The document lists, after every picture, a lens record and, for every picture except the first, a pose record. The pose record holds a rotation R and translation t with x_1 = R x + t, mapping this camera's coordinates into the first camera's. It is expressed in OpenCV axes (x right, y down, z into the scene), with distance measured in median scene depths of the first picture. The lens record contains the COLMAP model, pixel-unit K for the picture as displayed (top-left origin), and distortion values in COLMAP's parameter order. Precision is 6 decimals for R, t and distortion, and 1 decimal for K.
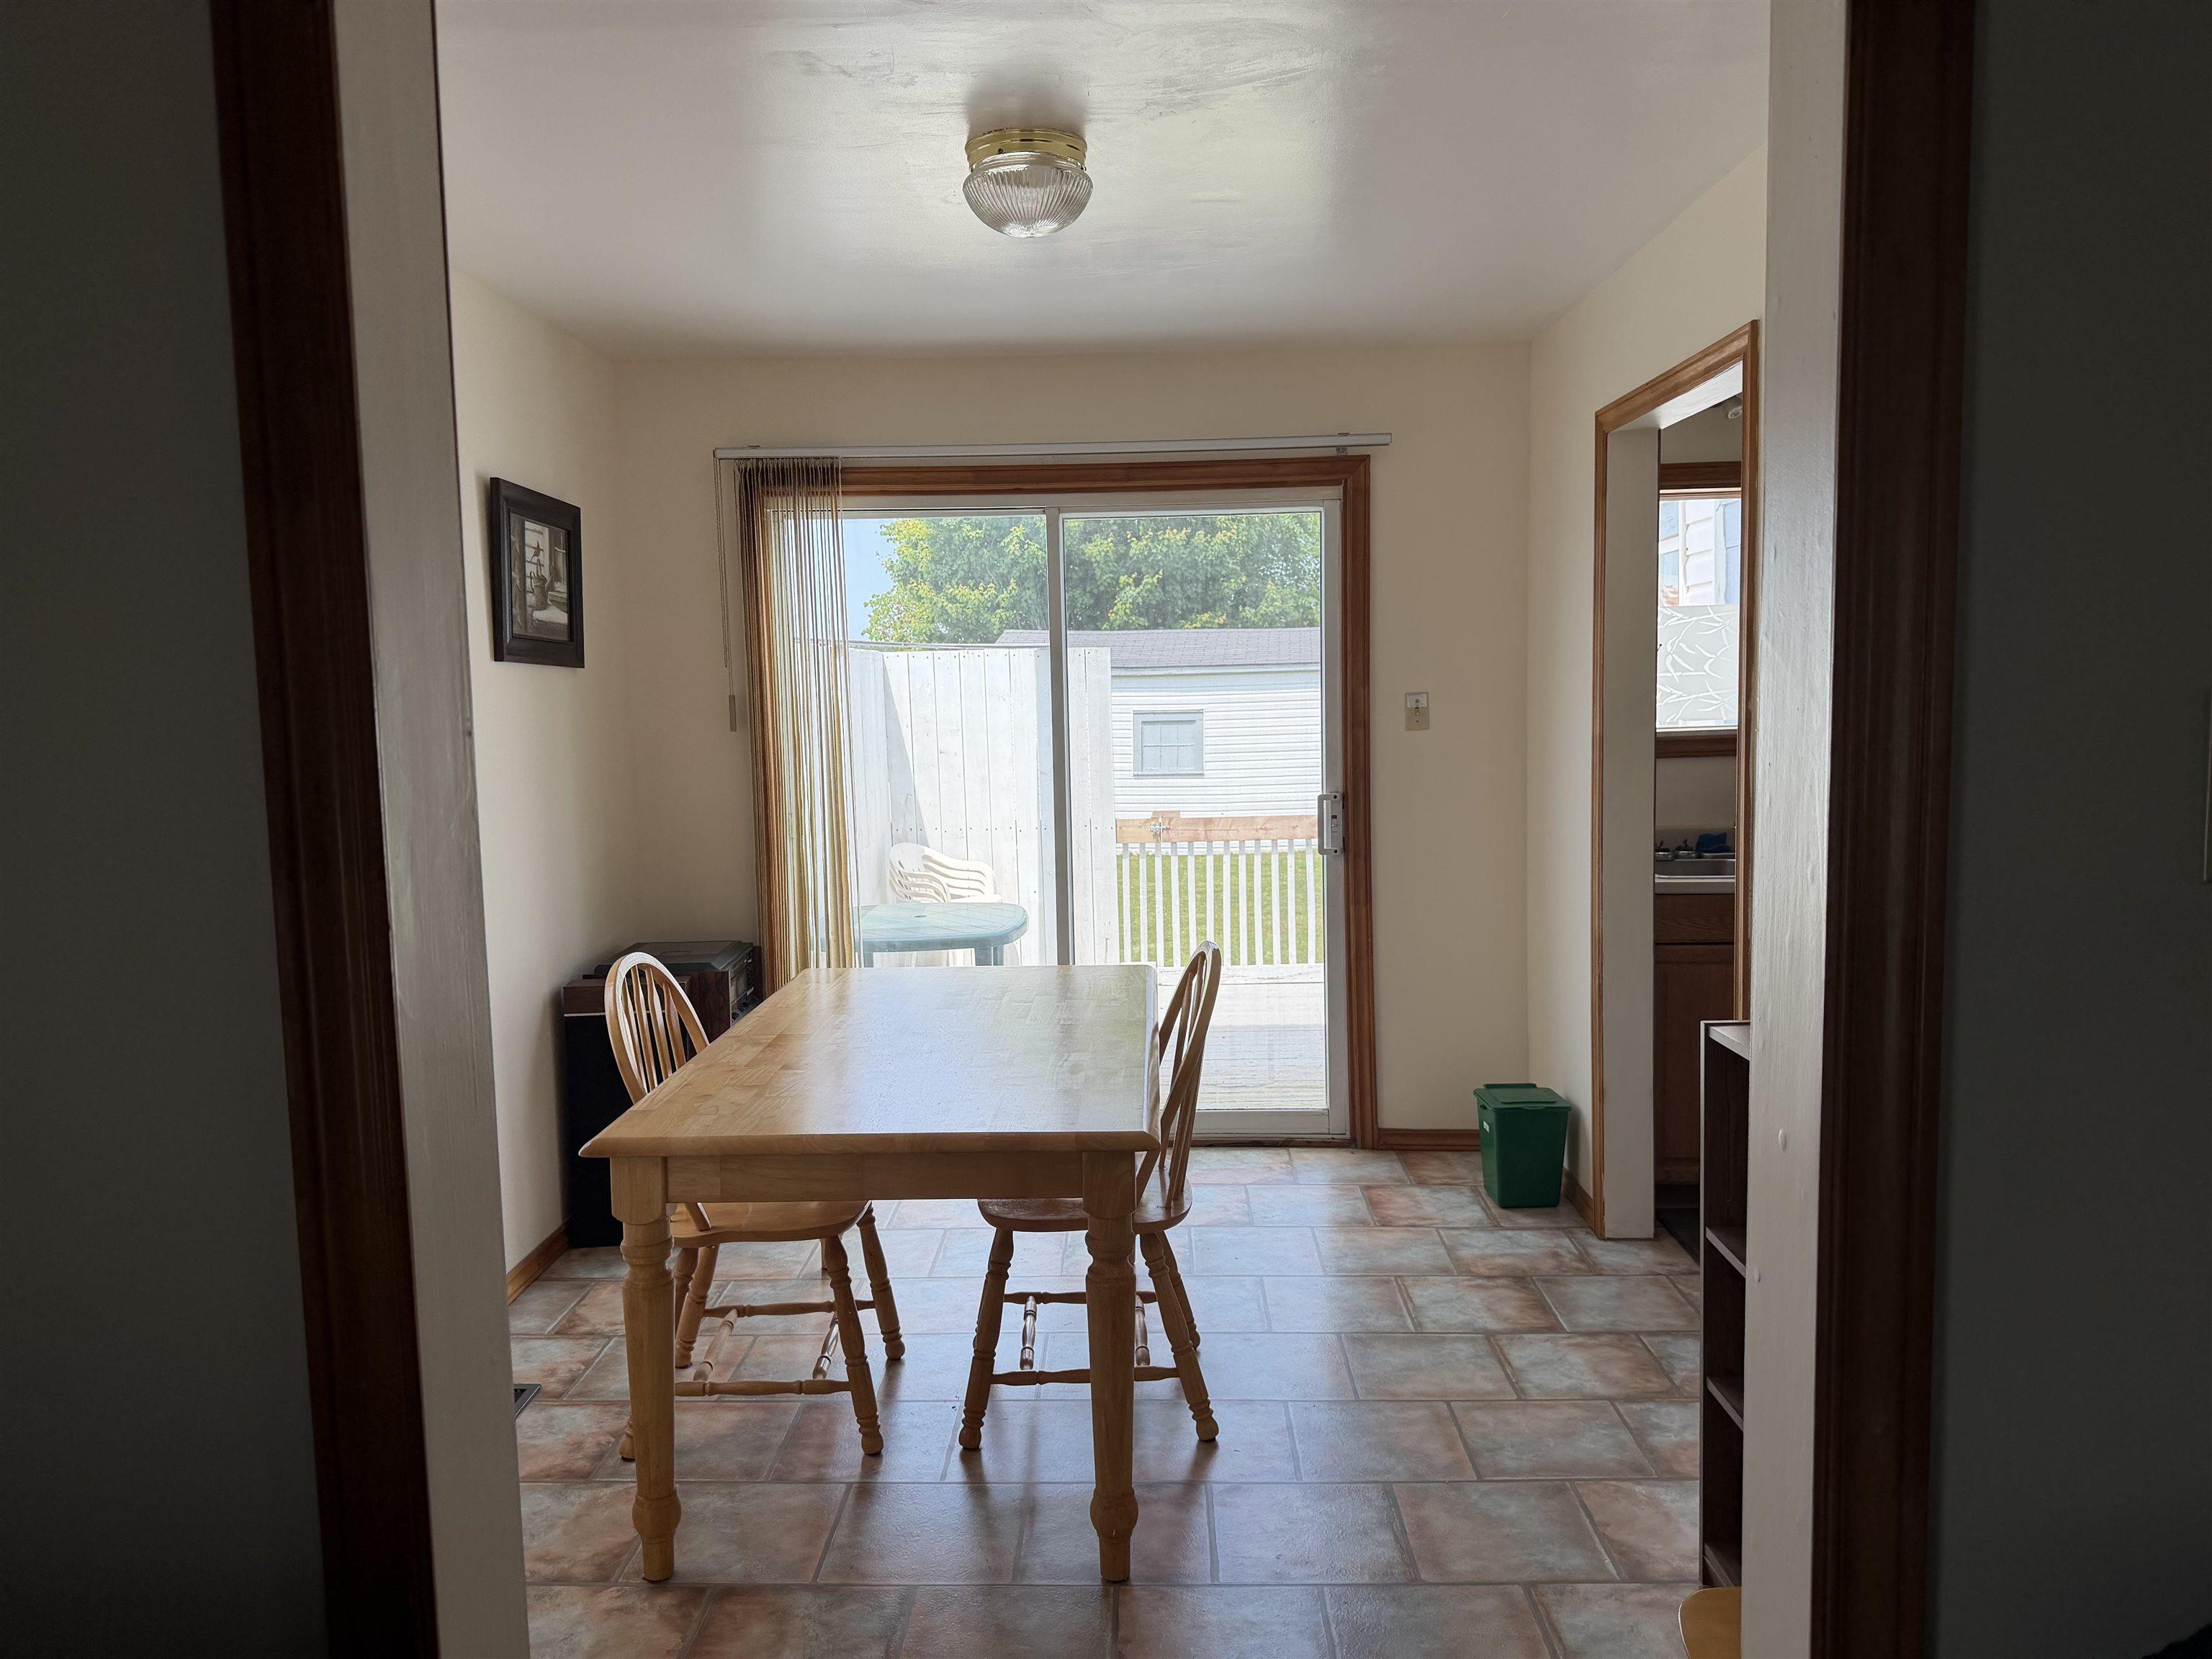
lens RADIAL K [[1557.3, 0, 1091.9], [0, 1557.3, 832.6], [0, 0, 1]] dist [0.012305, -0.007523]
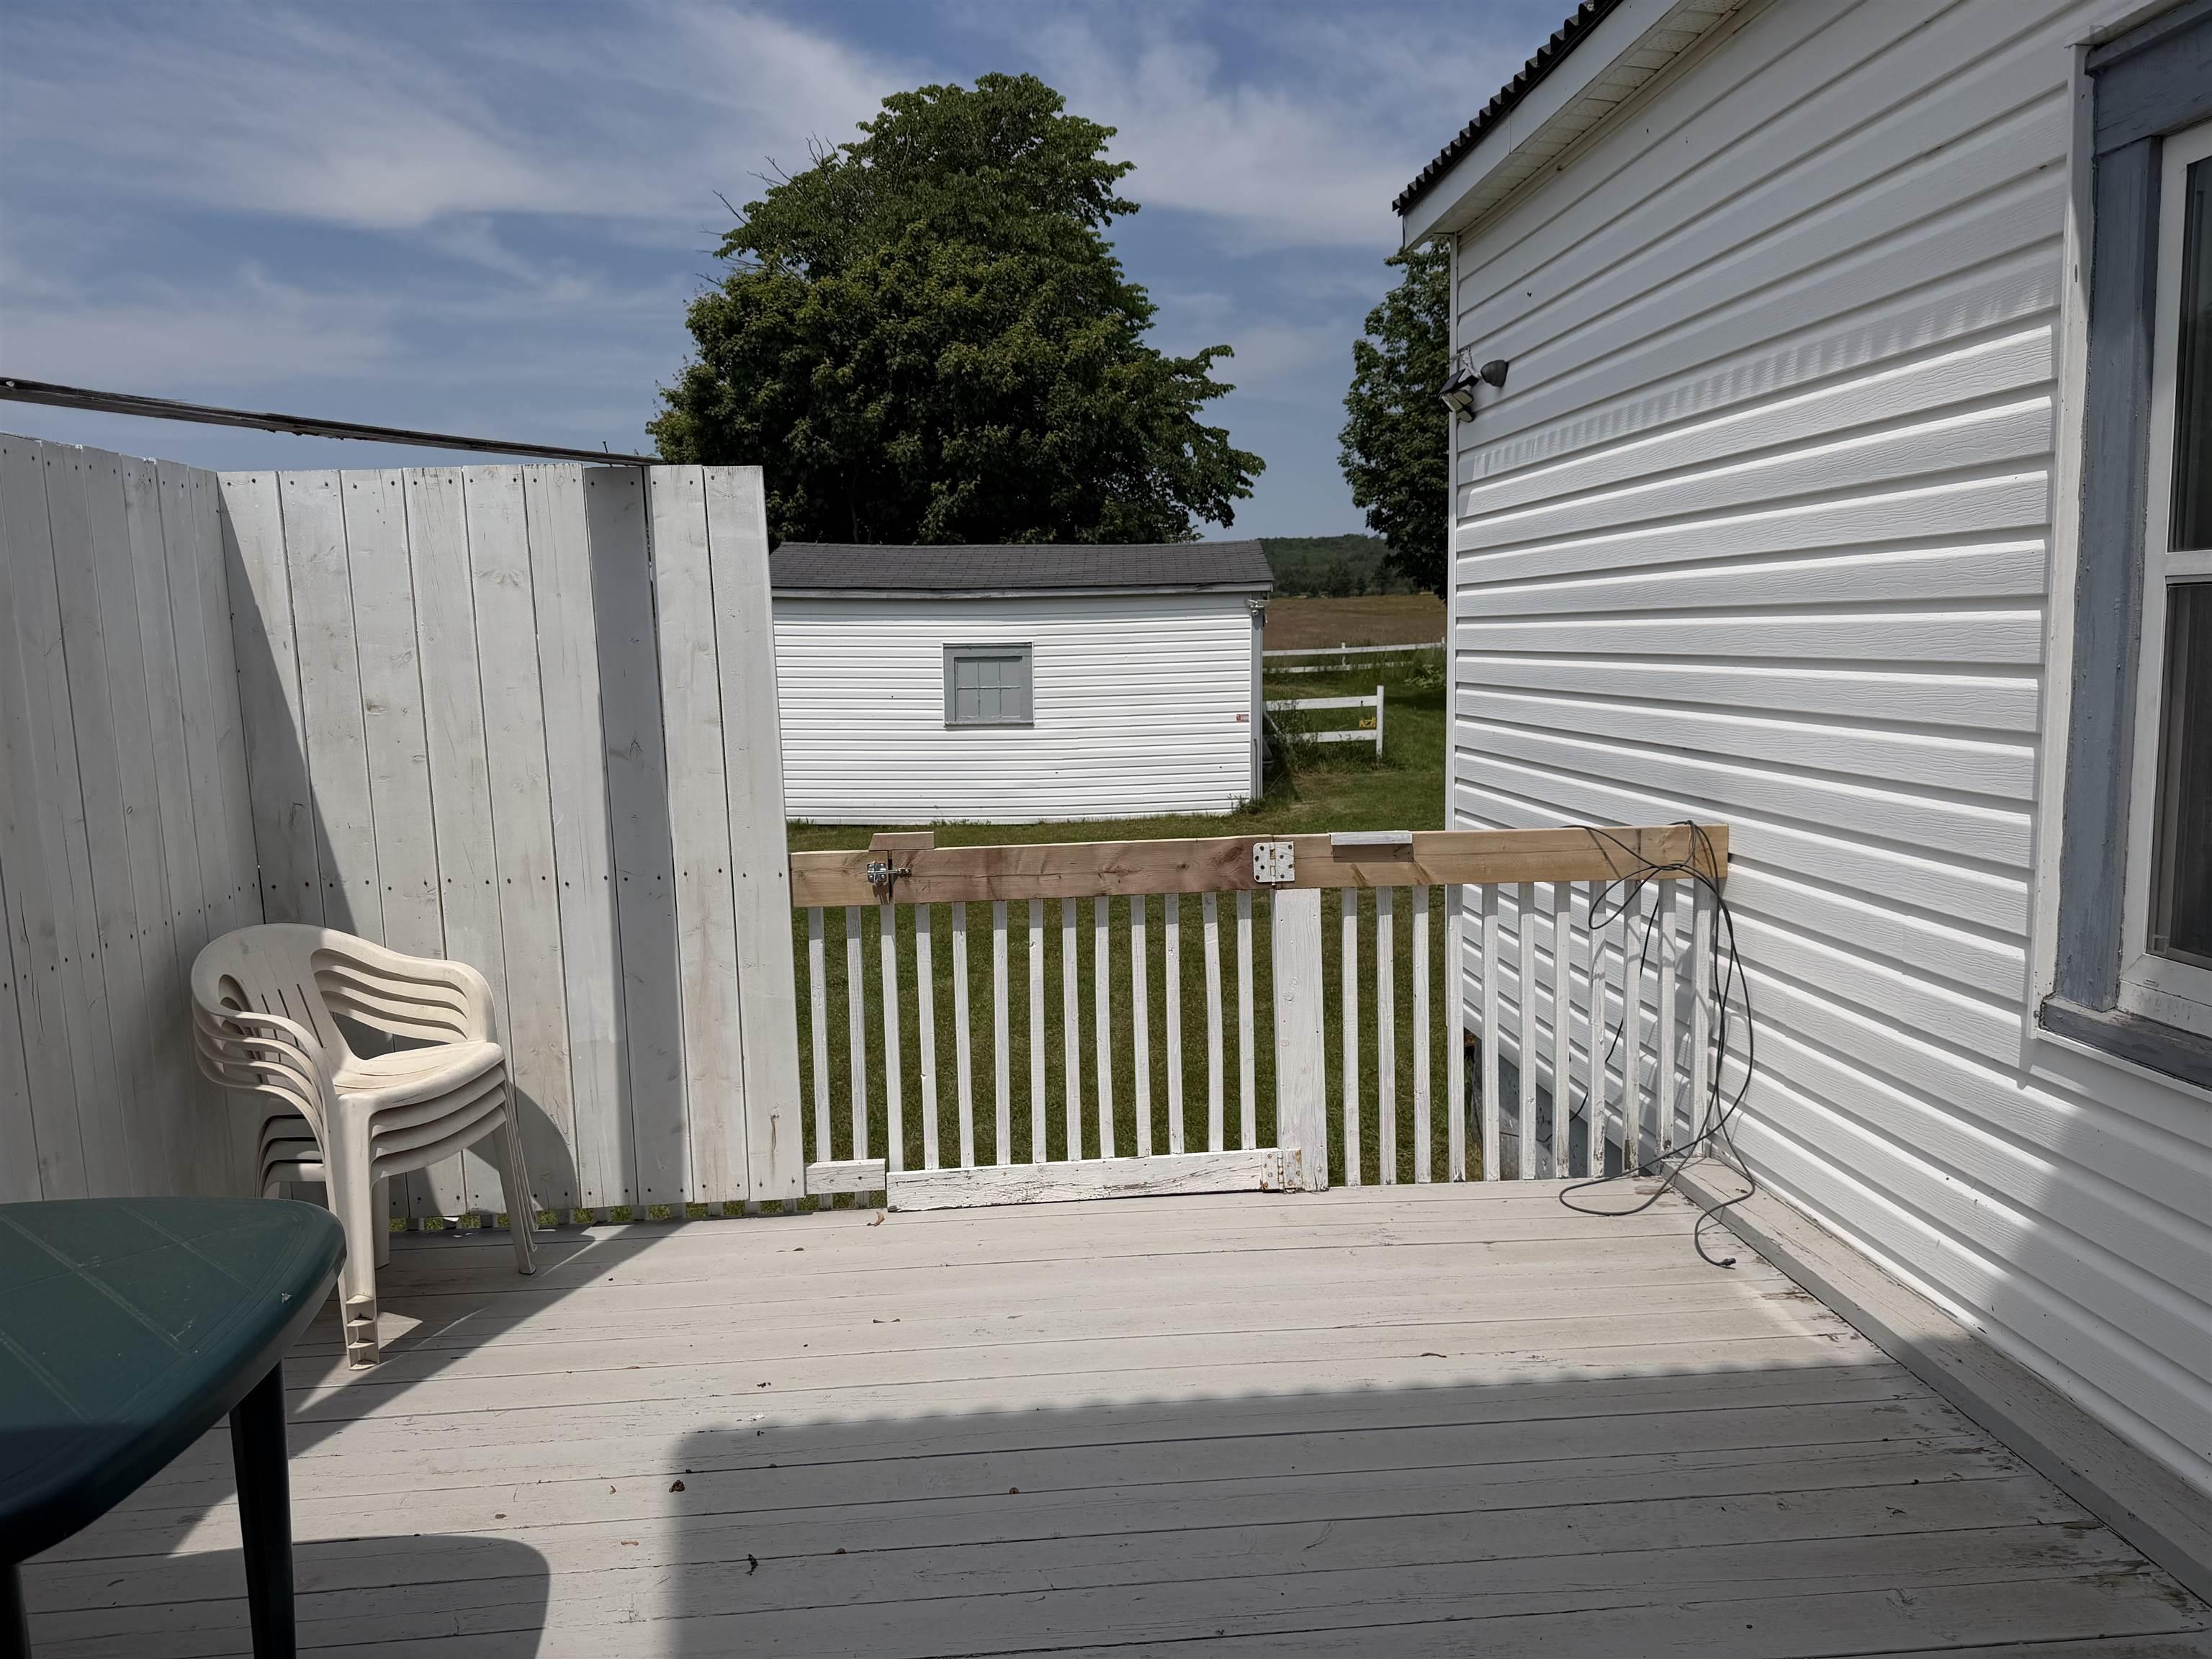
lens RADIAL K [[1557.3, 0, 1114.0], [0, 1557.3, 838.0], [0, 0, 1]] dist [0.012305, -0.007523]
pose [[0.993274, -0.013494, 0.114996, 0.018616], [0.008807, 0.999113, 0.041172, -0.010080], [-0.115450, -0.039882, 0.992512, 0.176036]]
